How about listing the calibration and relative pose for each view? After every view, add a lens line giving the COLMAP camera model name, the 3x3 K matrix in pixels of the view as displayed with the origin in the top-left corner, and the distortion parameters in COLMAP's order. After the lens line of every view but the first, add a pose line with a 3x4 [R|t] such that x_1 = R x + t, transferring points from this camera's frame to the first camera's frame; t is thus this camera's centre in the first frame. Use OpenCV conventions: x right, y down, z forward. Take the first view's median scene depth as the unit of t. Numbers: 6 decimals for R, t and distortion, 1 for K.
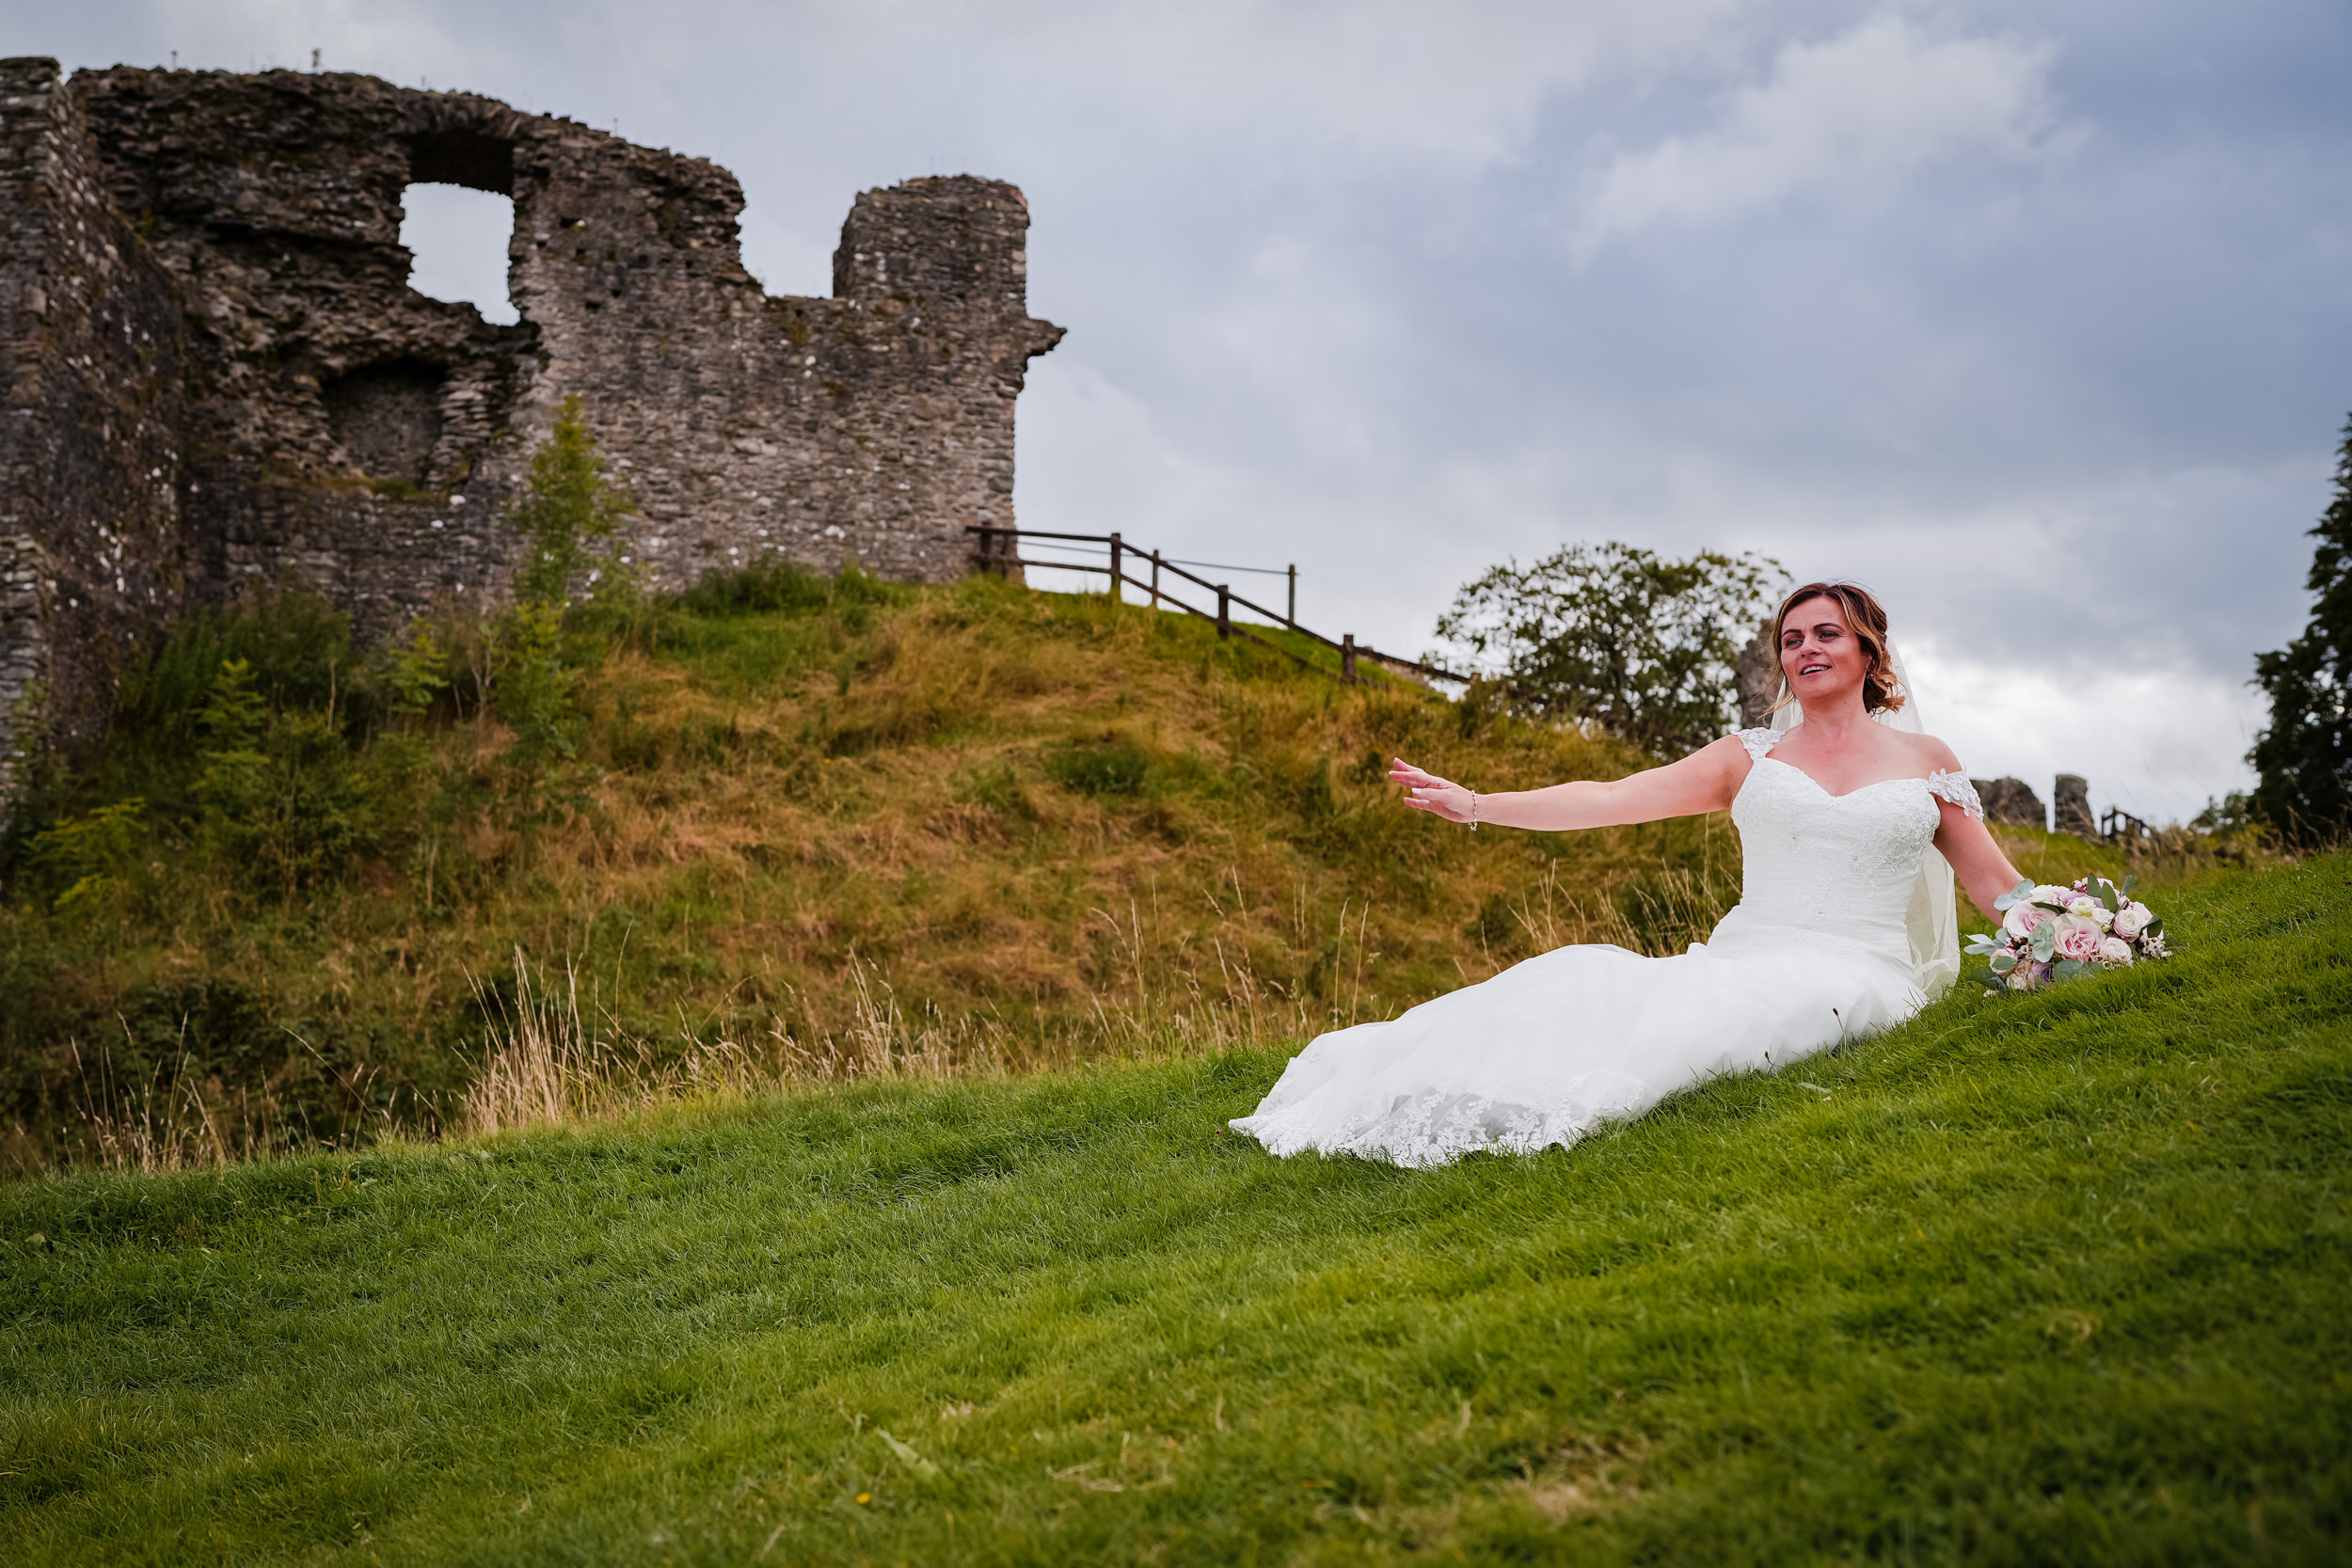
lens RADIAL K [[2941.2, 0, 1176.0], [0, 2941.2, 784.0], [0, 0, 1]] dist [-0.004424, 0.014355]
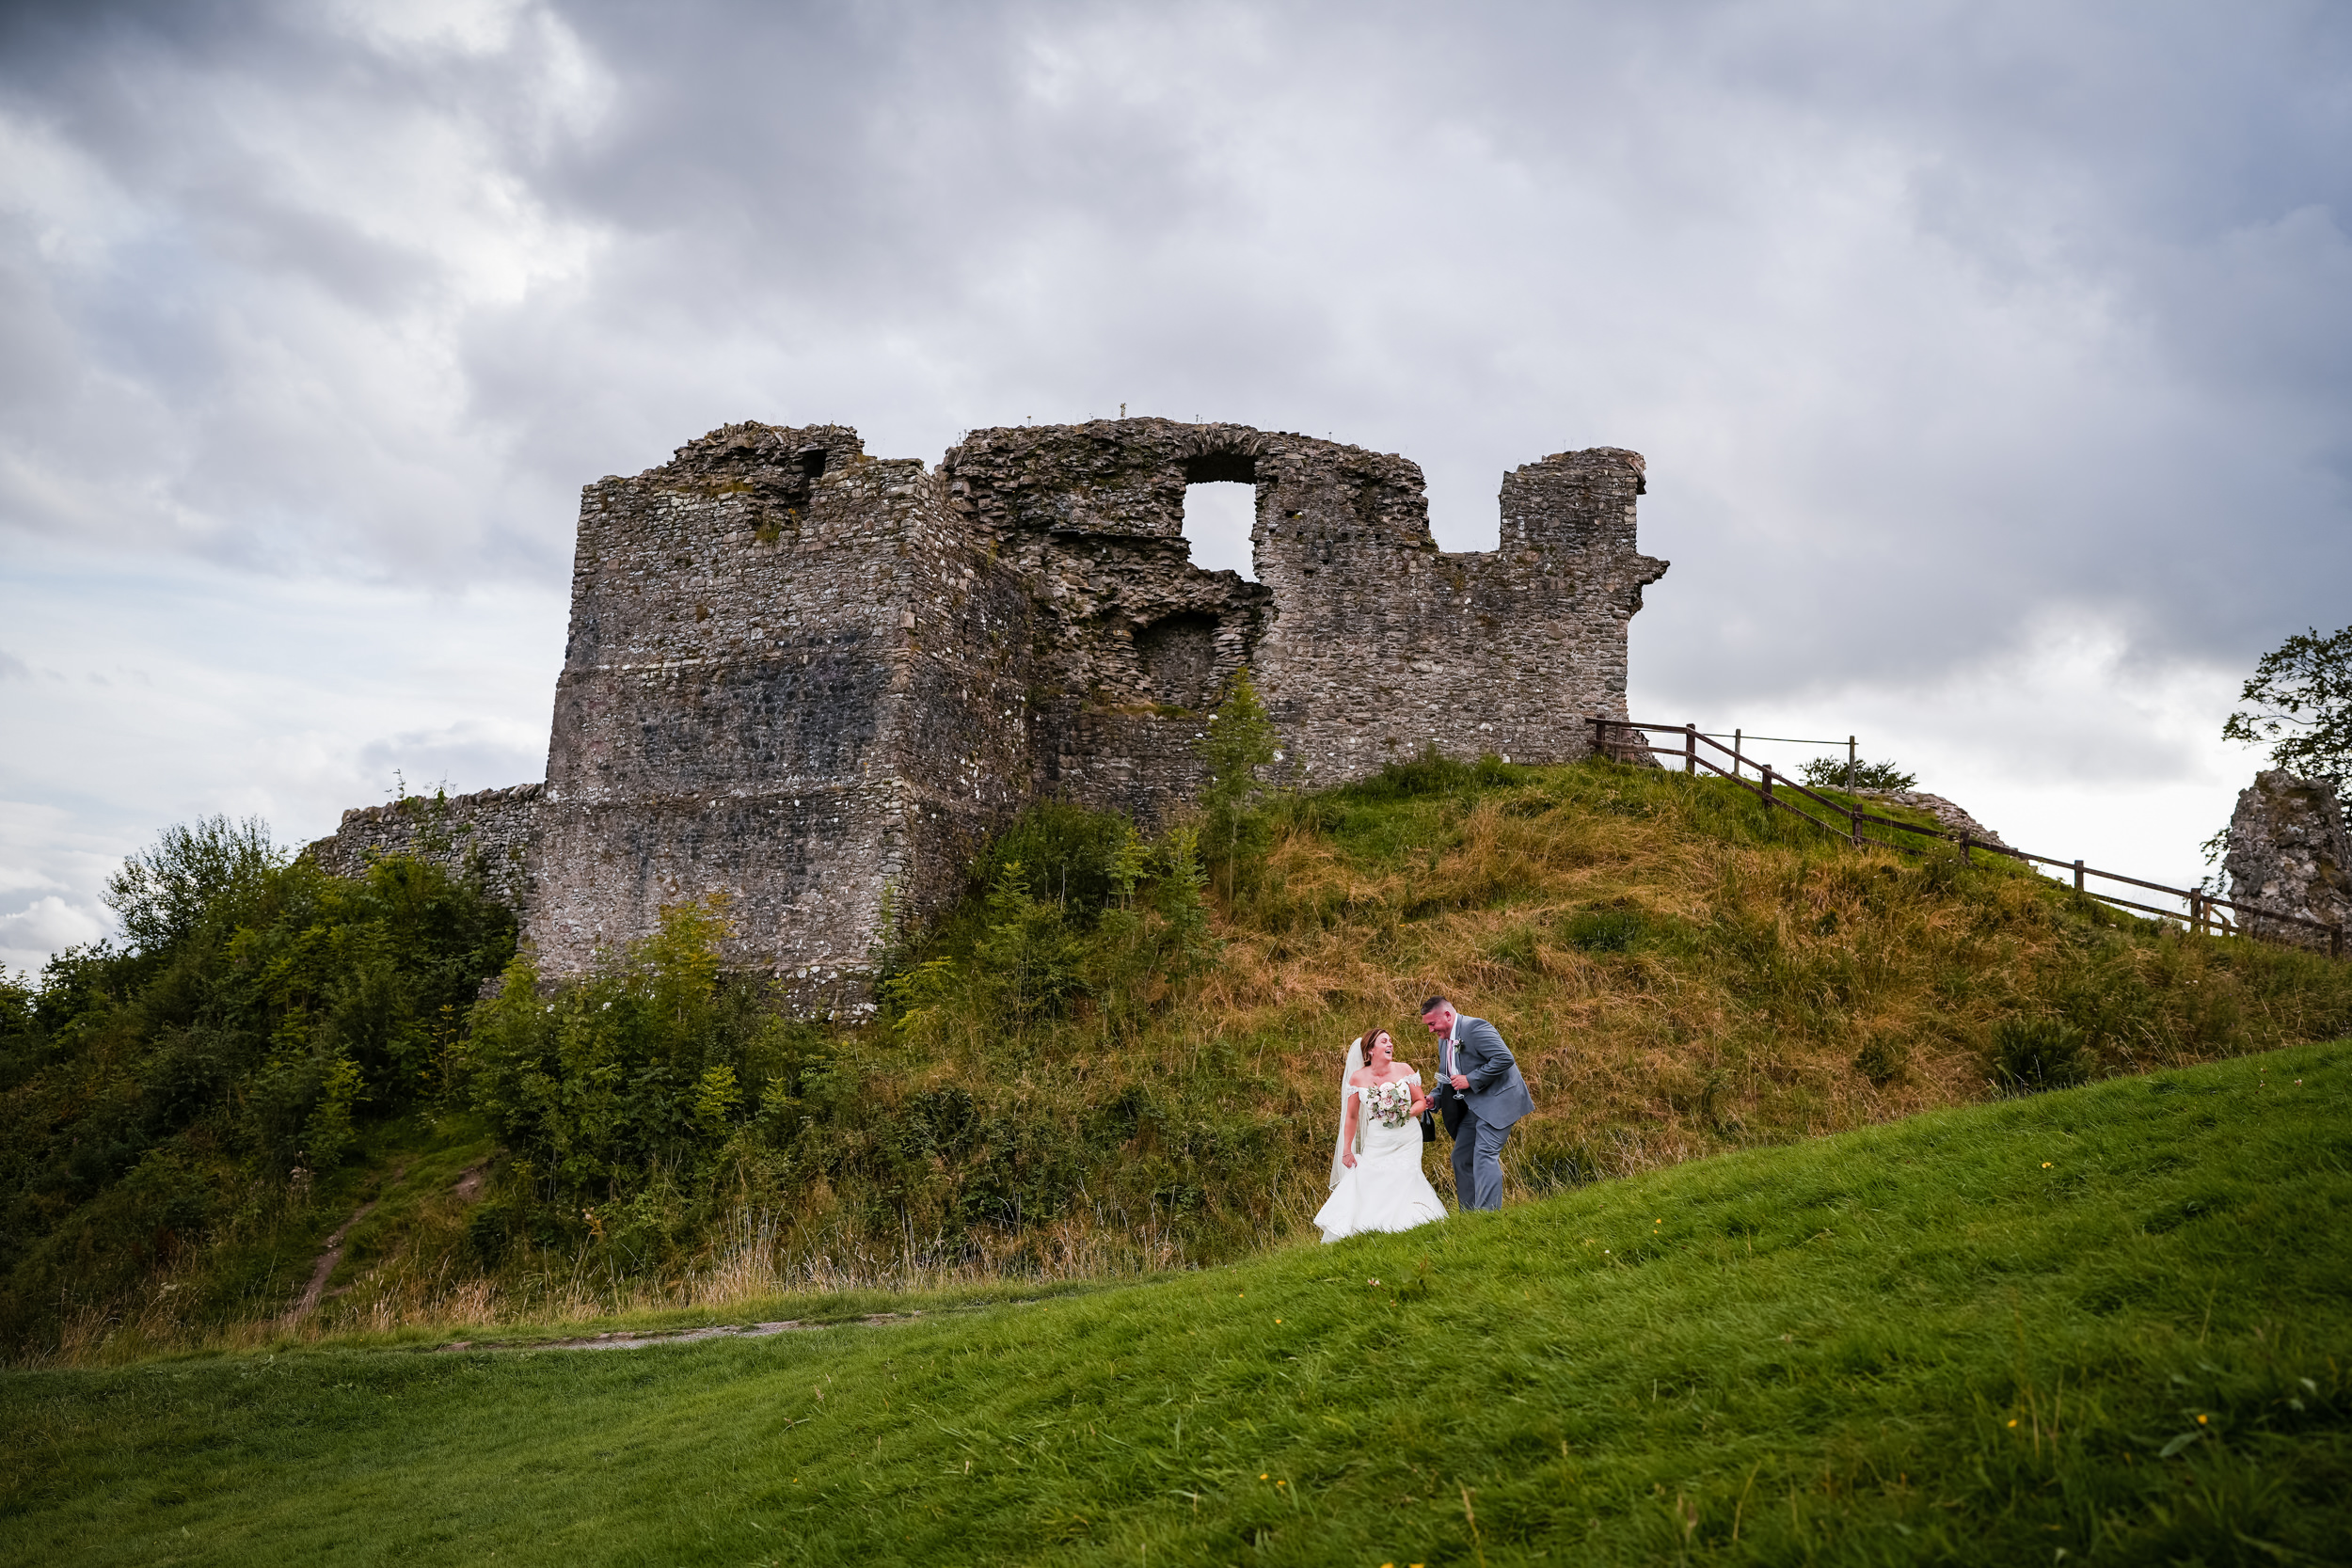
lens RADIAL K [[2573.9, 0, 1176.0], [0, 2573.9, 784.0], [0, 0, 1]] dist [-0.000575, -0.010405]
pose [[0.922835, -0.012296, -0.385000, 0.213298], [0.015405, 0.999869, 0.004992, -0.068970], [0.384888, -0.010538, 0.922903, -0.154784]]
